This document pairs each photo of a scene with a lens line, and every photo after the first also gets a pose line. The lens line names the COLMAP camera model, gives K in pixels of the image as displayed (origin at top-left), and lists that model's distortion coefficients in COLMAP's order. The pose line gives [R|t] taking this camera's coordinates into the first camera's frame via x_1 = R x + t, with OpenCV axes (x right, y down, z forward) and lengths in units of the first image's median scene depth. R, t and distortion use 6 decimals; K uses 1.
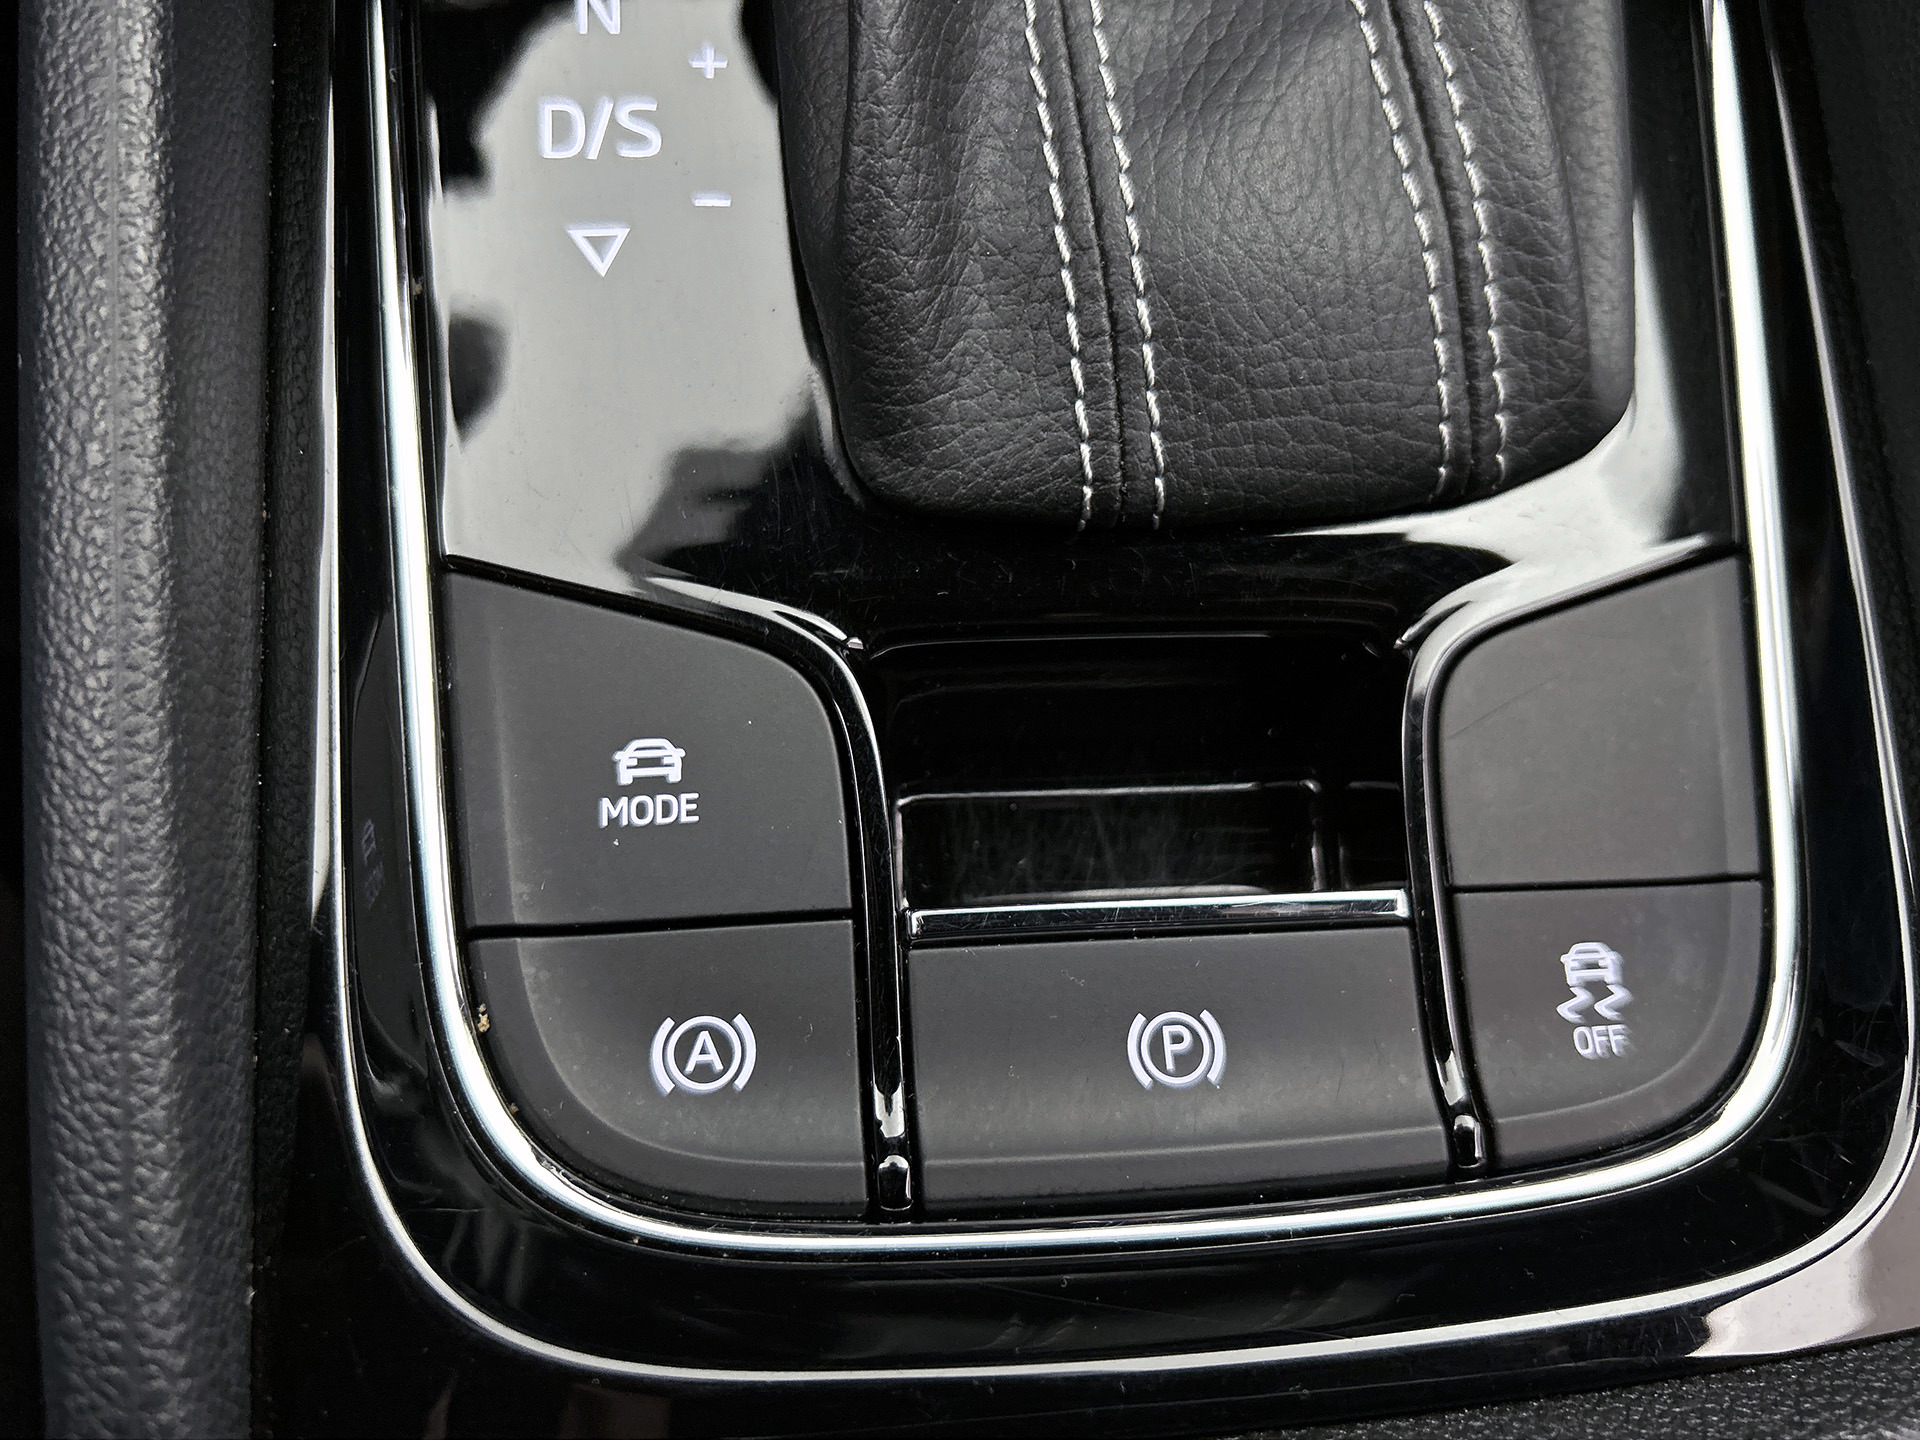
lens RADIAL K [[1558.6, 0, 965.3], [0, 1558.6, 718.5], [0, 0, 1]] dist [-0.001484, -0.002578]
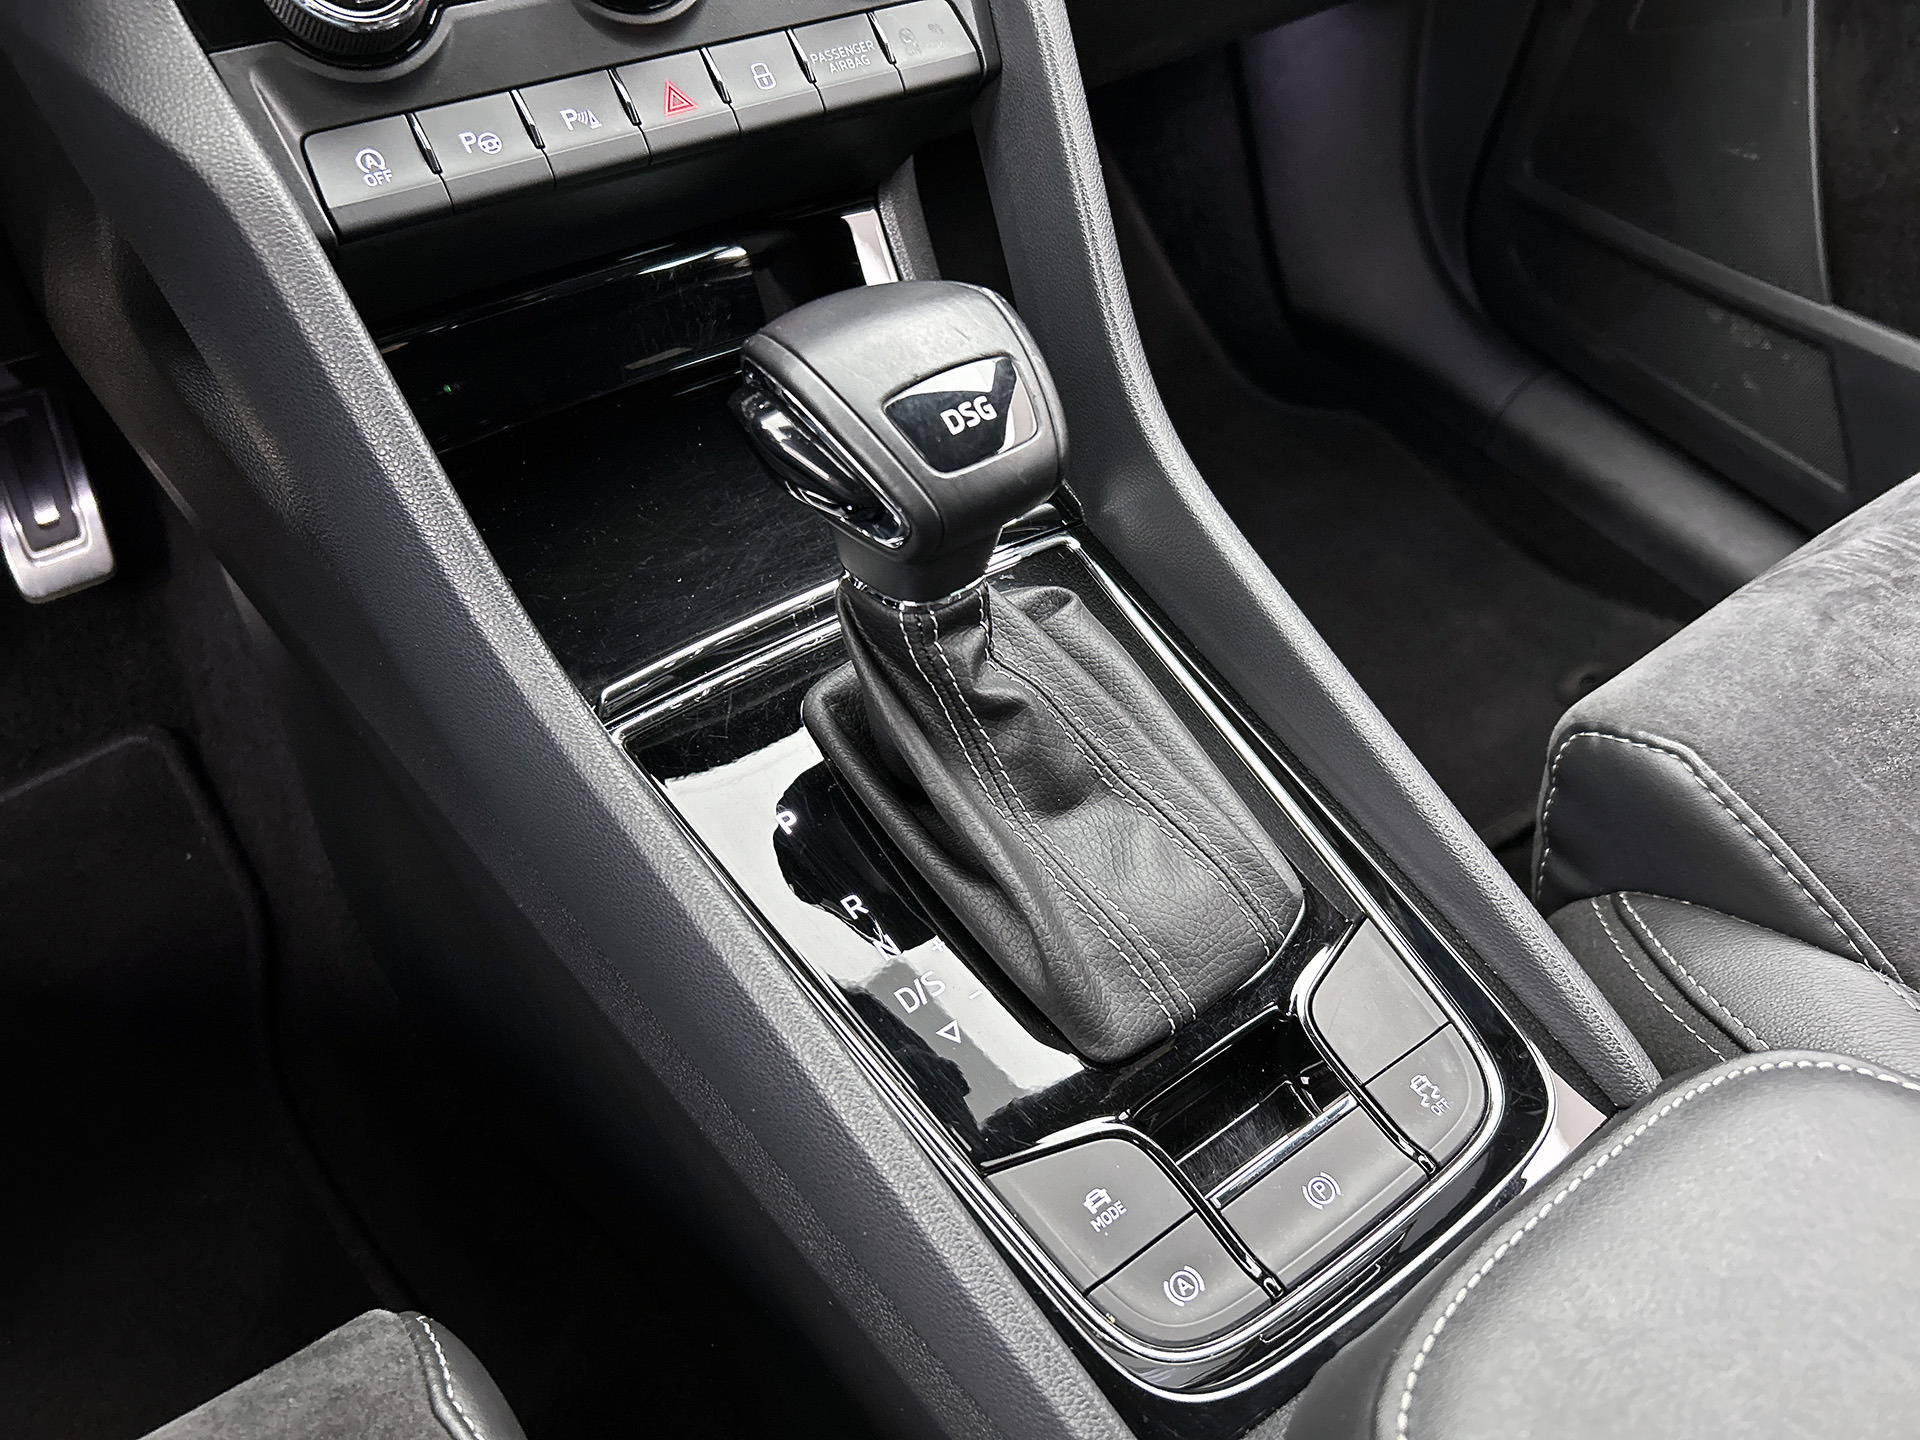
lens RADIAL K [[1472.0, 0, 981.0], [0, 1472.0, 711.8], [0, 0, 1]] dist [0.006679, -0.008722]
pose [[0.845055, -0.437270, 0.307696, -0.753471], [0.513471, 0.824161, -0.238970, -0.151763], [-0.149097, 0.359936, 0.920987, -1.472973]]
